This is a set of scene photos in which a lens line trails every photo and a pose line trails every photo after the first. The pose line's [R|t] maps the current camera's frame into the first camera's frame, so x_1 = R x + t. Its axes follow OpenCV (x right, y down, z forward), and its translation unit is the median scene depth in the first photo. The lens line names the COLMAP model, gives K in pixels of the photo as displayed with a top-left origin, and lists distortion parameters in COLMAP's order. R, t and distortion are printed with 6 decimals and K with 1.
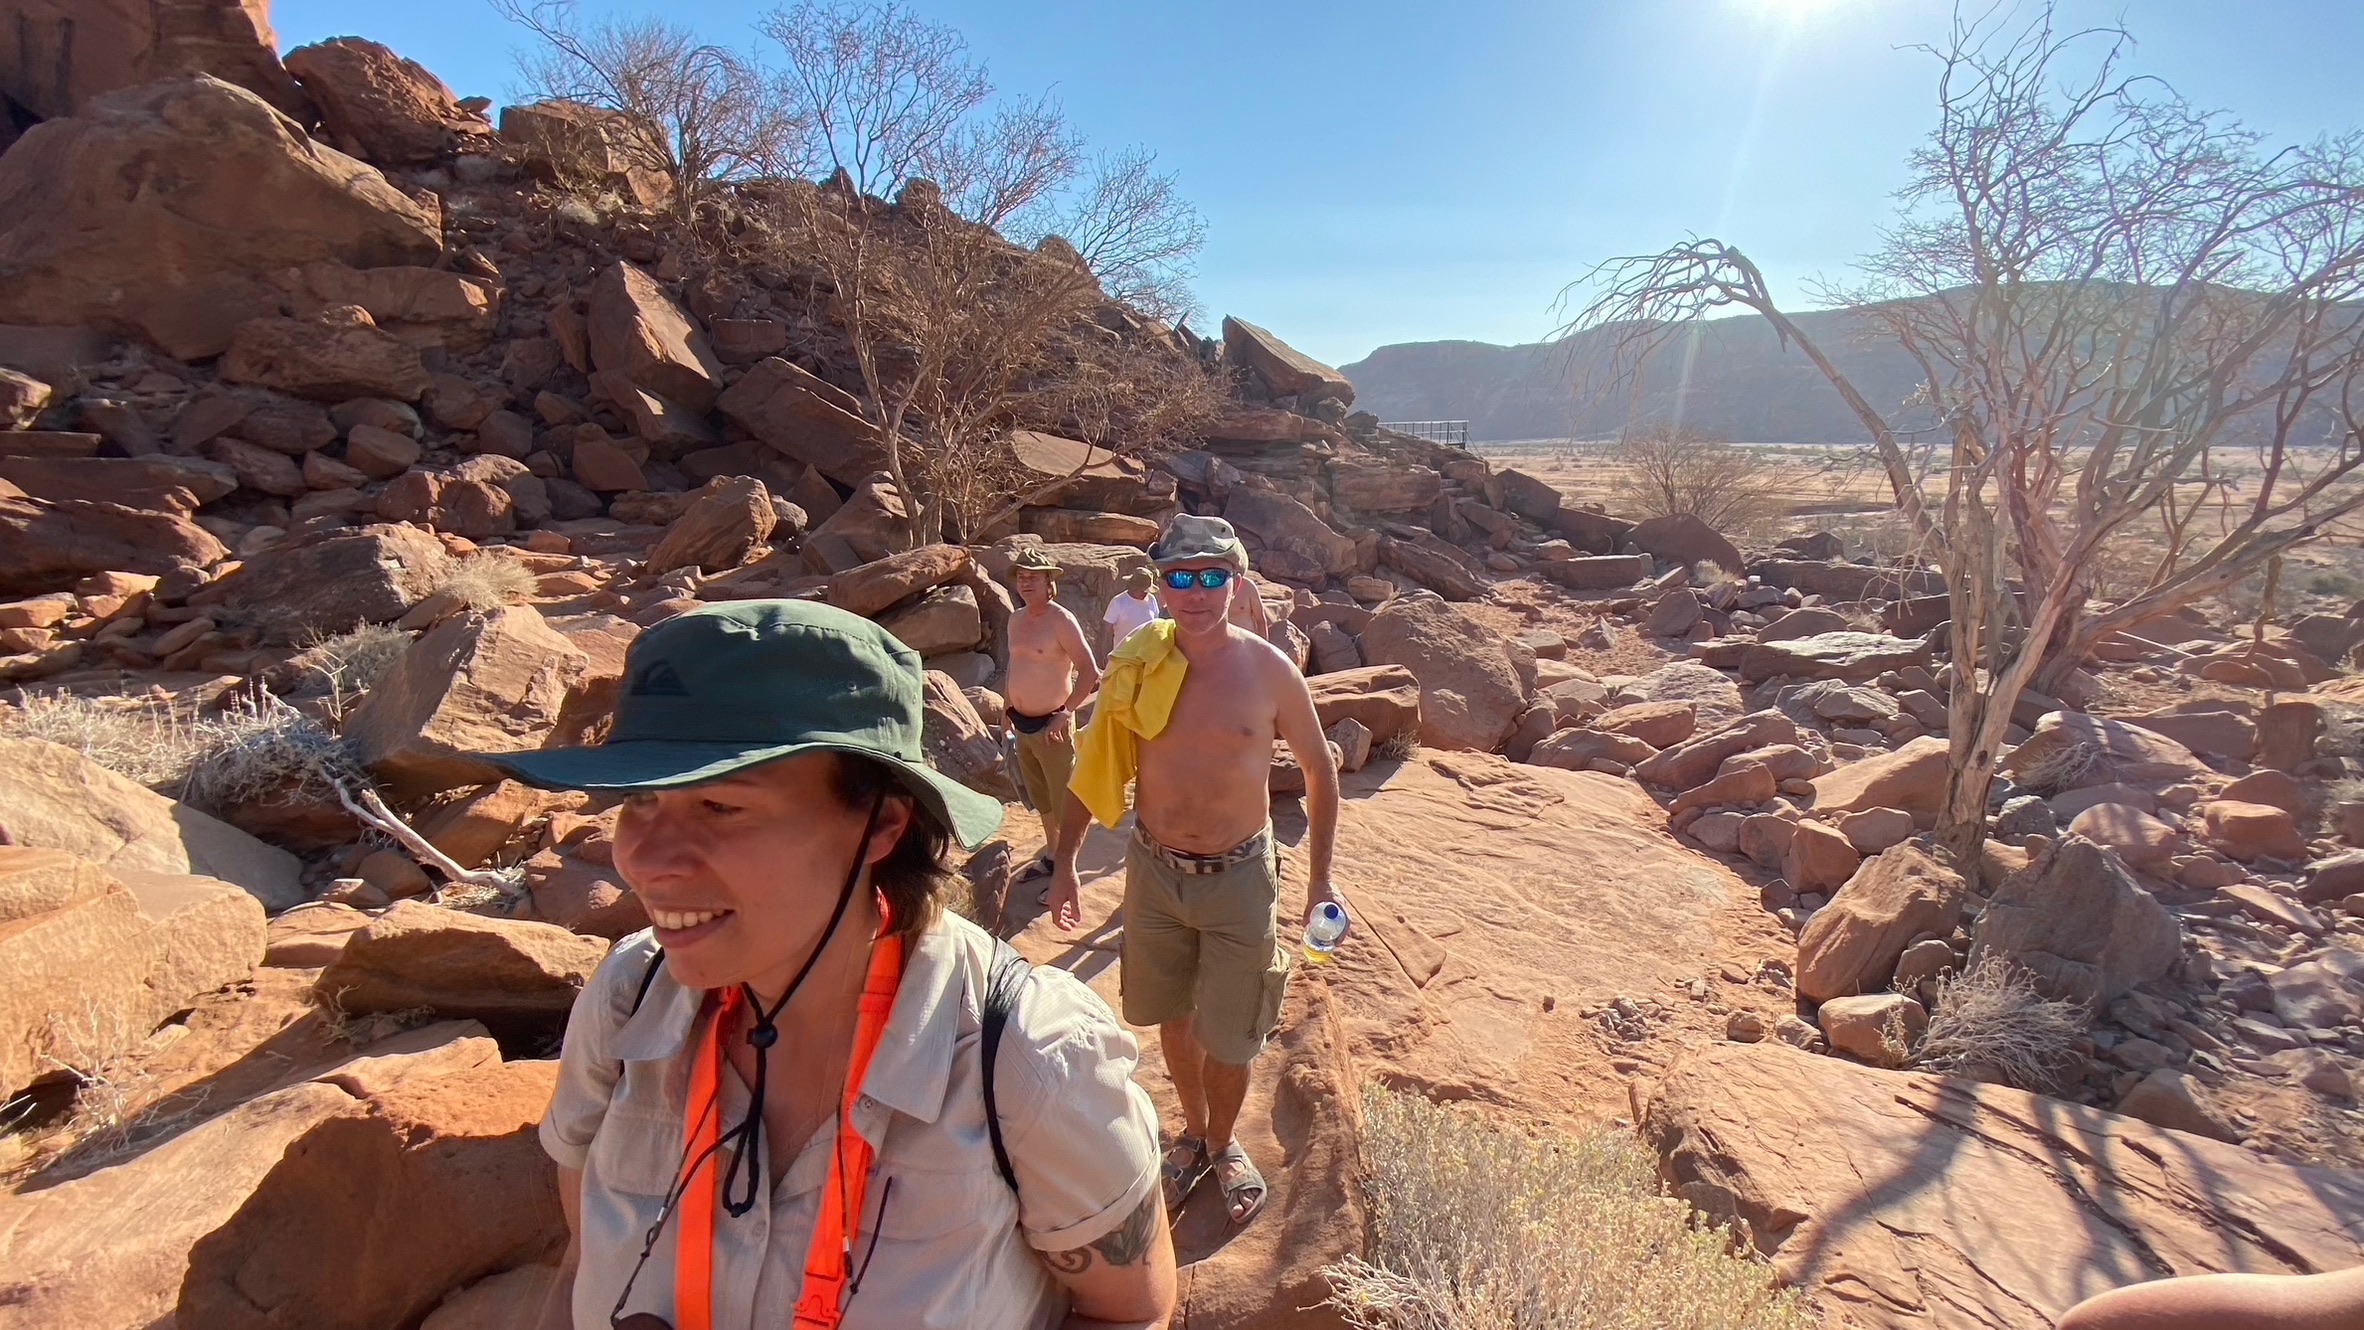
lens RADIAL K [[957.1, 0, 1182.0], [0, 957.1, 665.0], [0, 0, 1]] dist [0.015047, -0.018058]
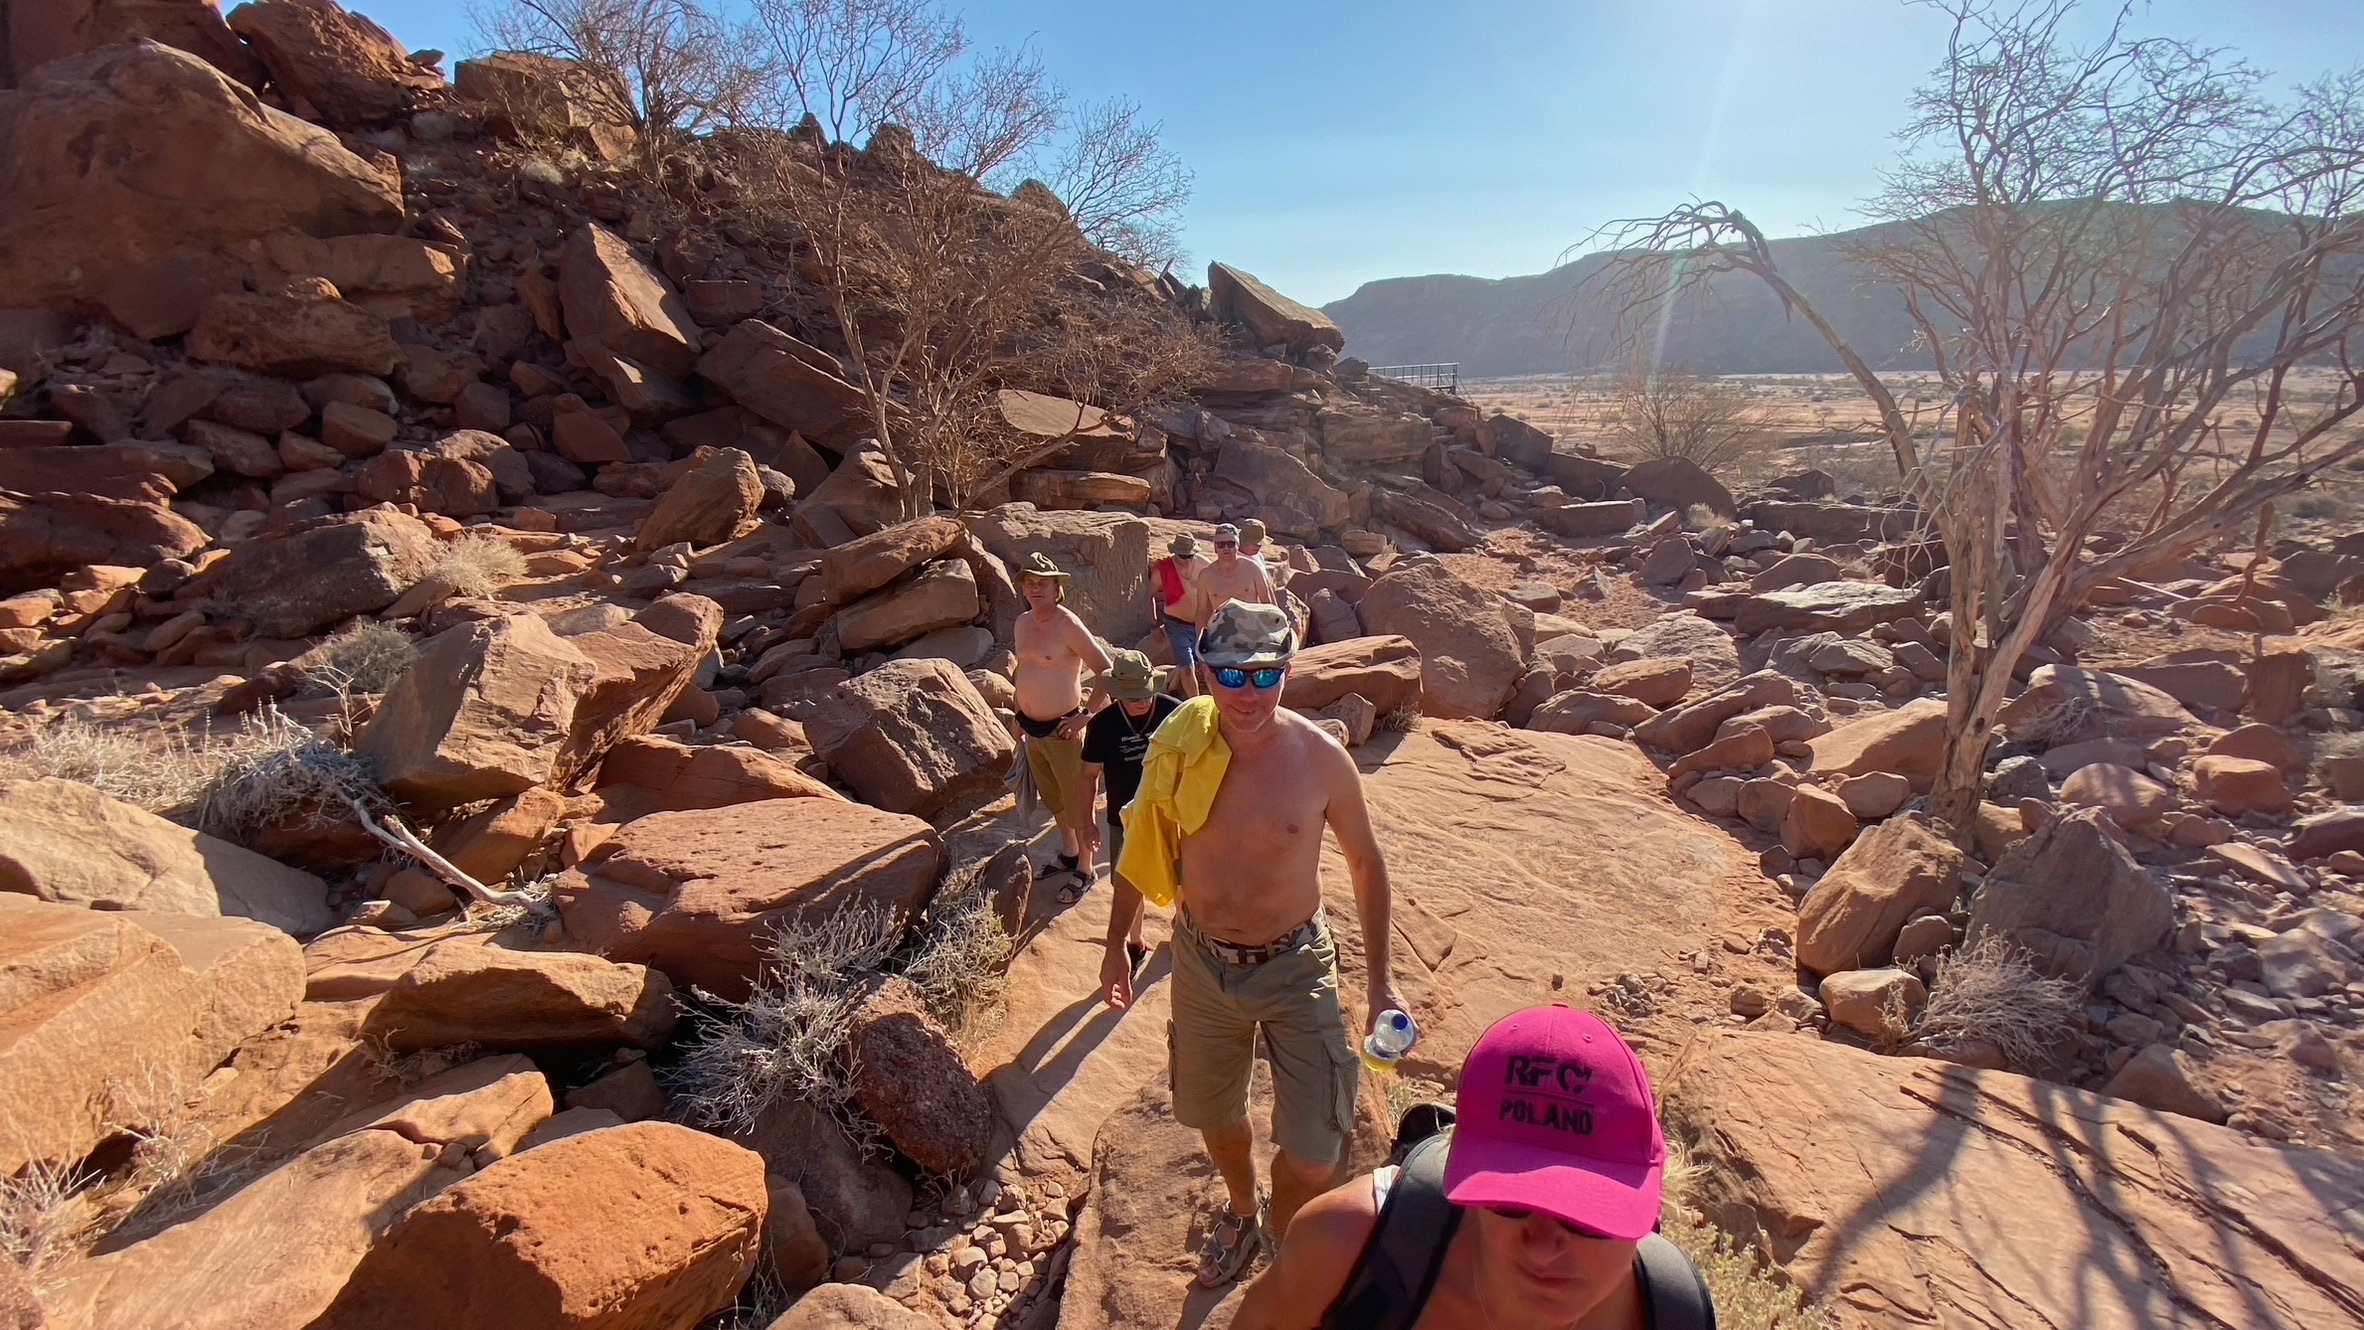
lens RADIAL K [[958.5, 0, 1182.0], [0, 958.5, 665.0], [0, 0, 1]] dist [0.014147, -0.017711]
pose [[0.999653, -0.024944, 0.008432, -0.009879], [0.024454, 0.998245, 0.053938, -0.025509], [-0.009763, -0.053713, 0.998509, -0.001878]]
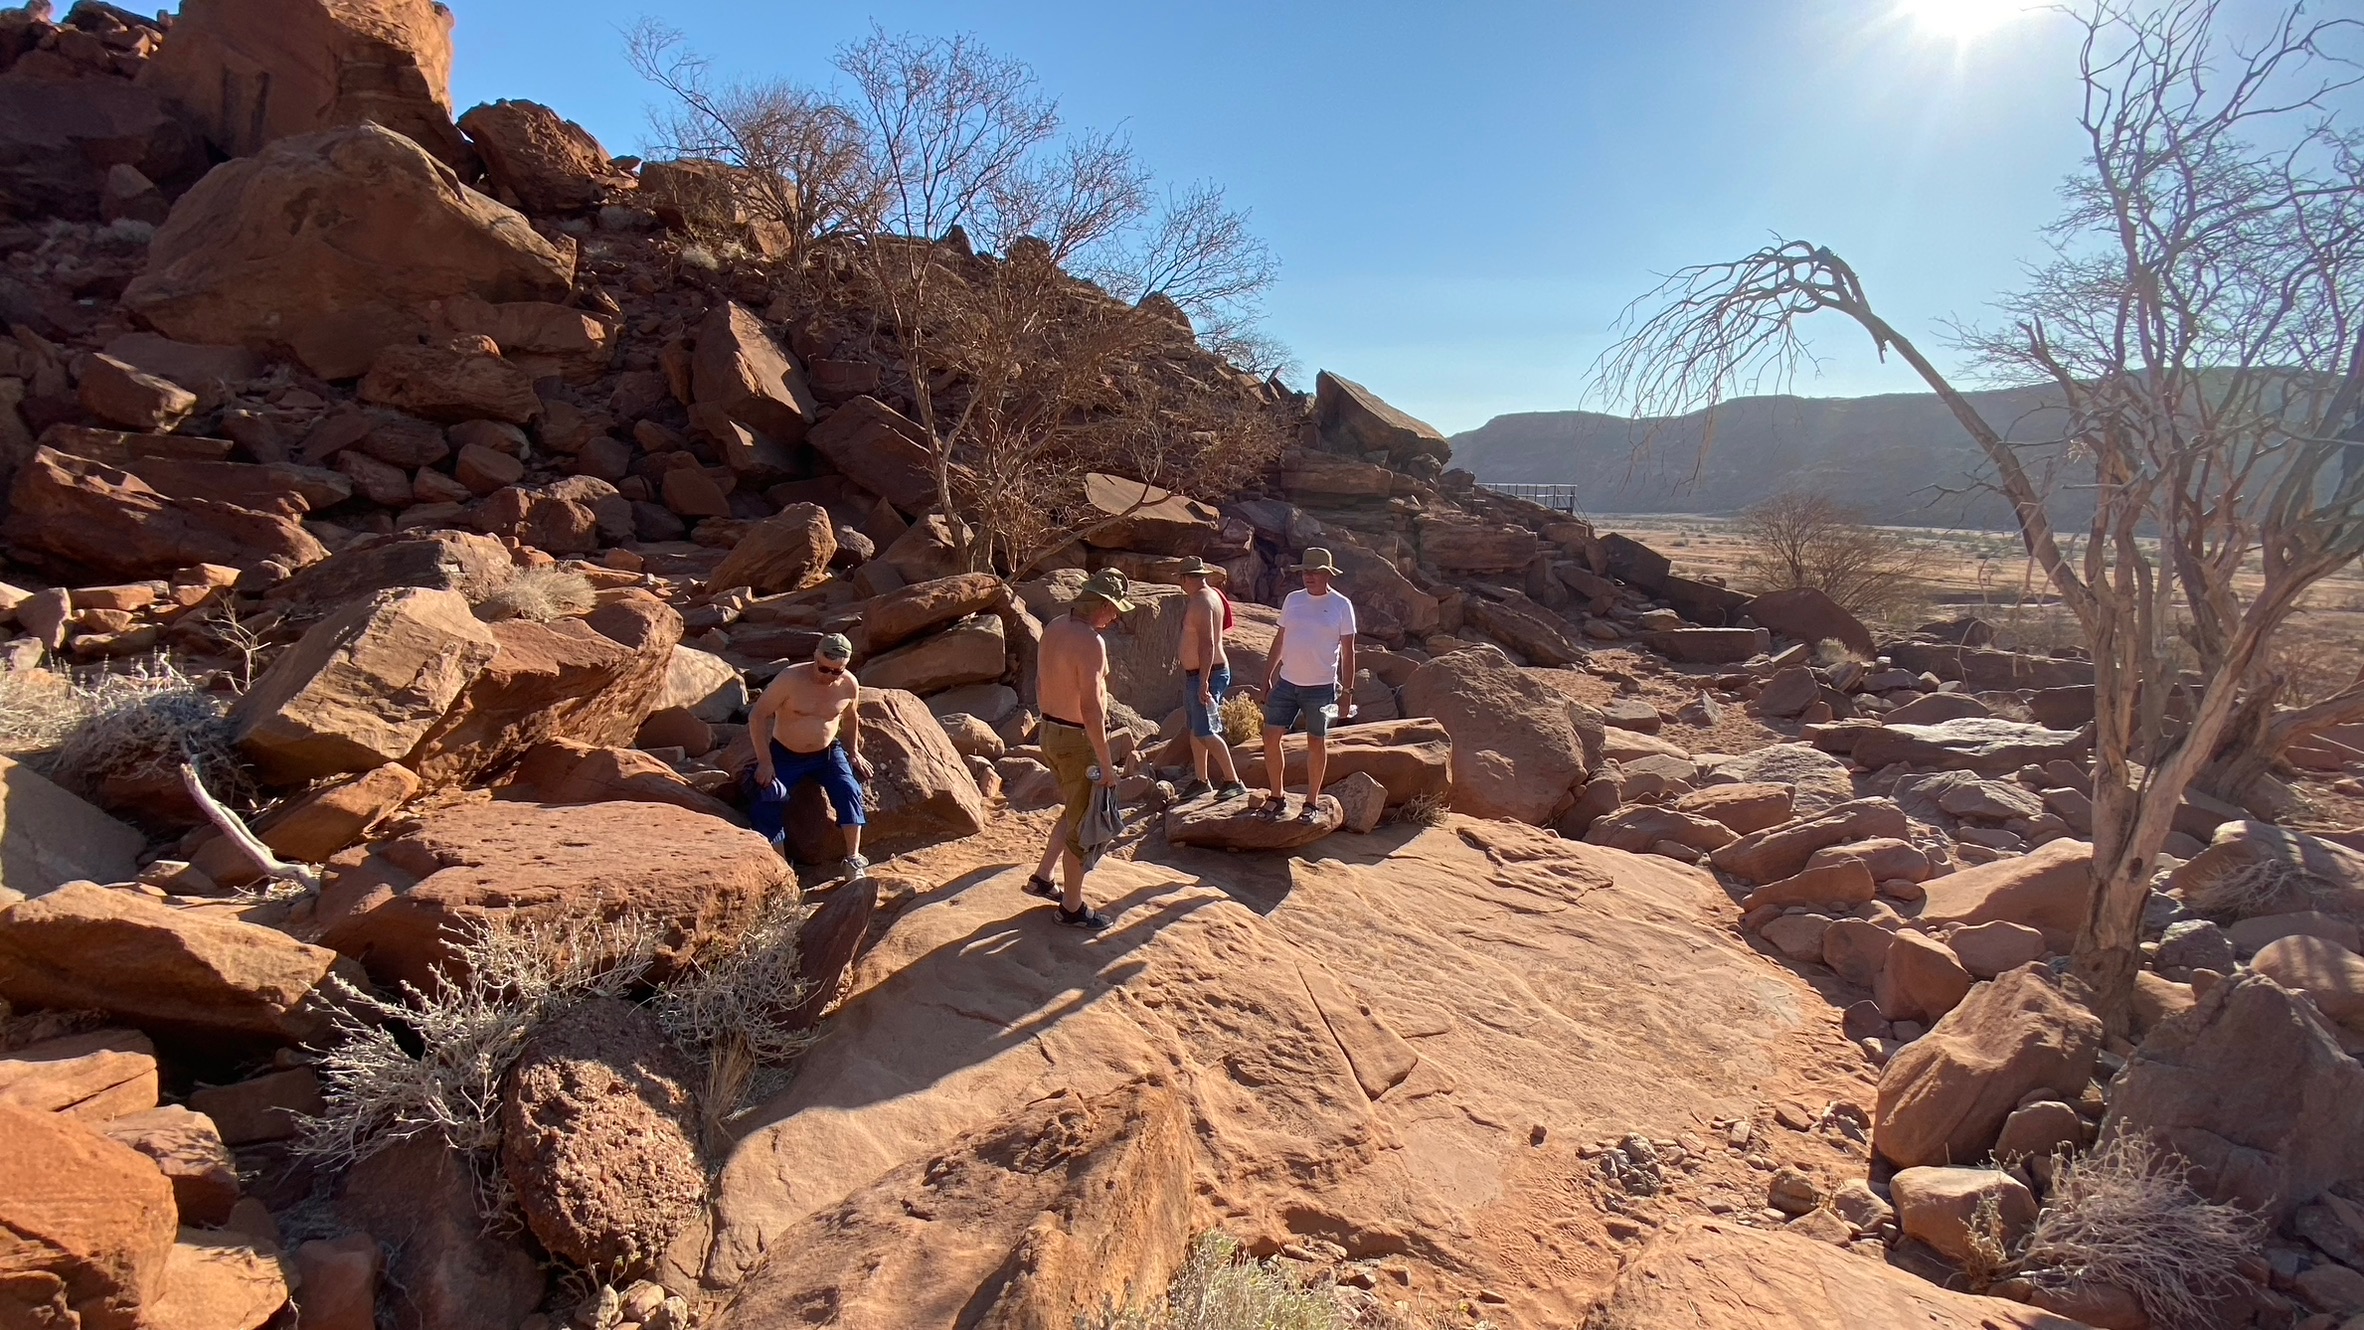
lens RADIAL K [[958.5, 0, 1182.0], [0, 958.5, 665.0], [0, 0, 1]] dist [0.014147, -0.017711]
pose [[0.993218, 0.051756, -0.104109, 0.076306], [-0.057962, 0.996661, -0.057503, 0.013501], [0.100786, 0.063147, 0.992902, 0.076772]]
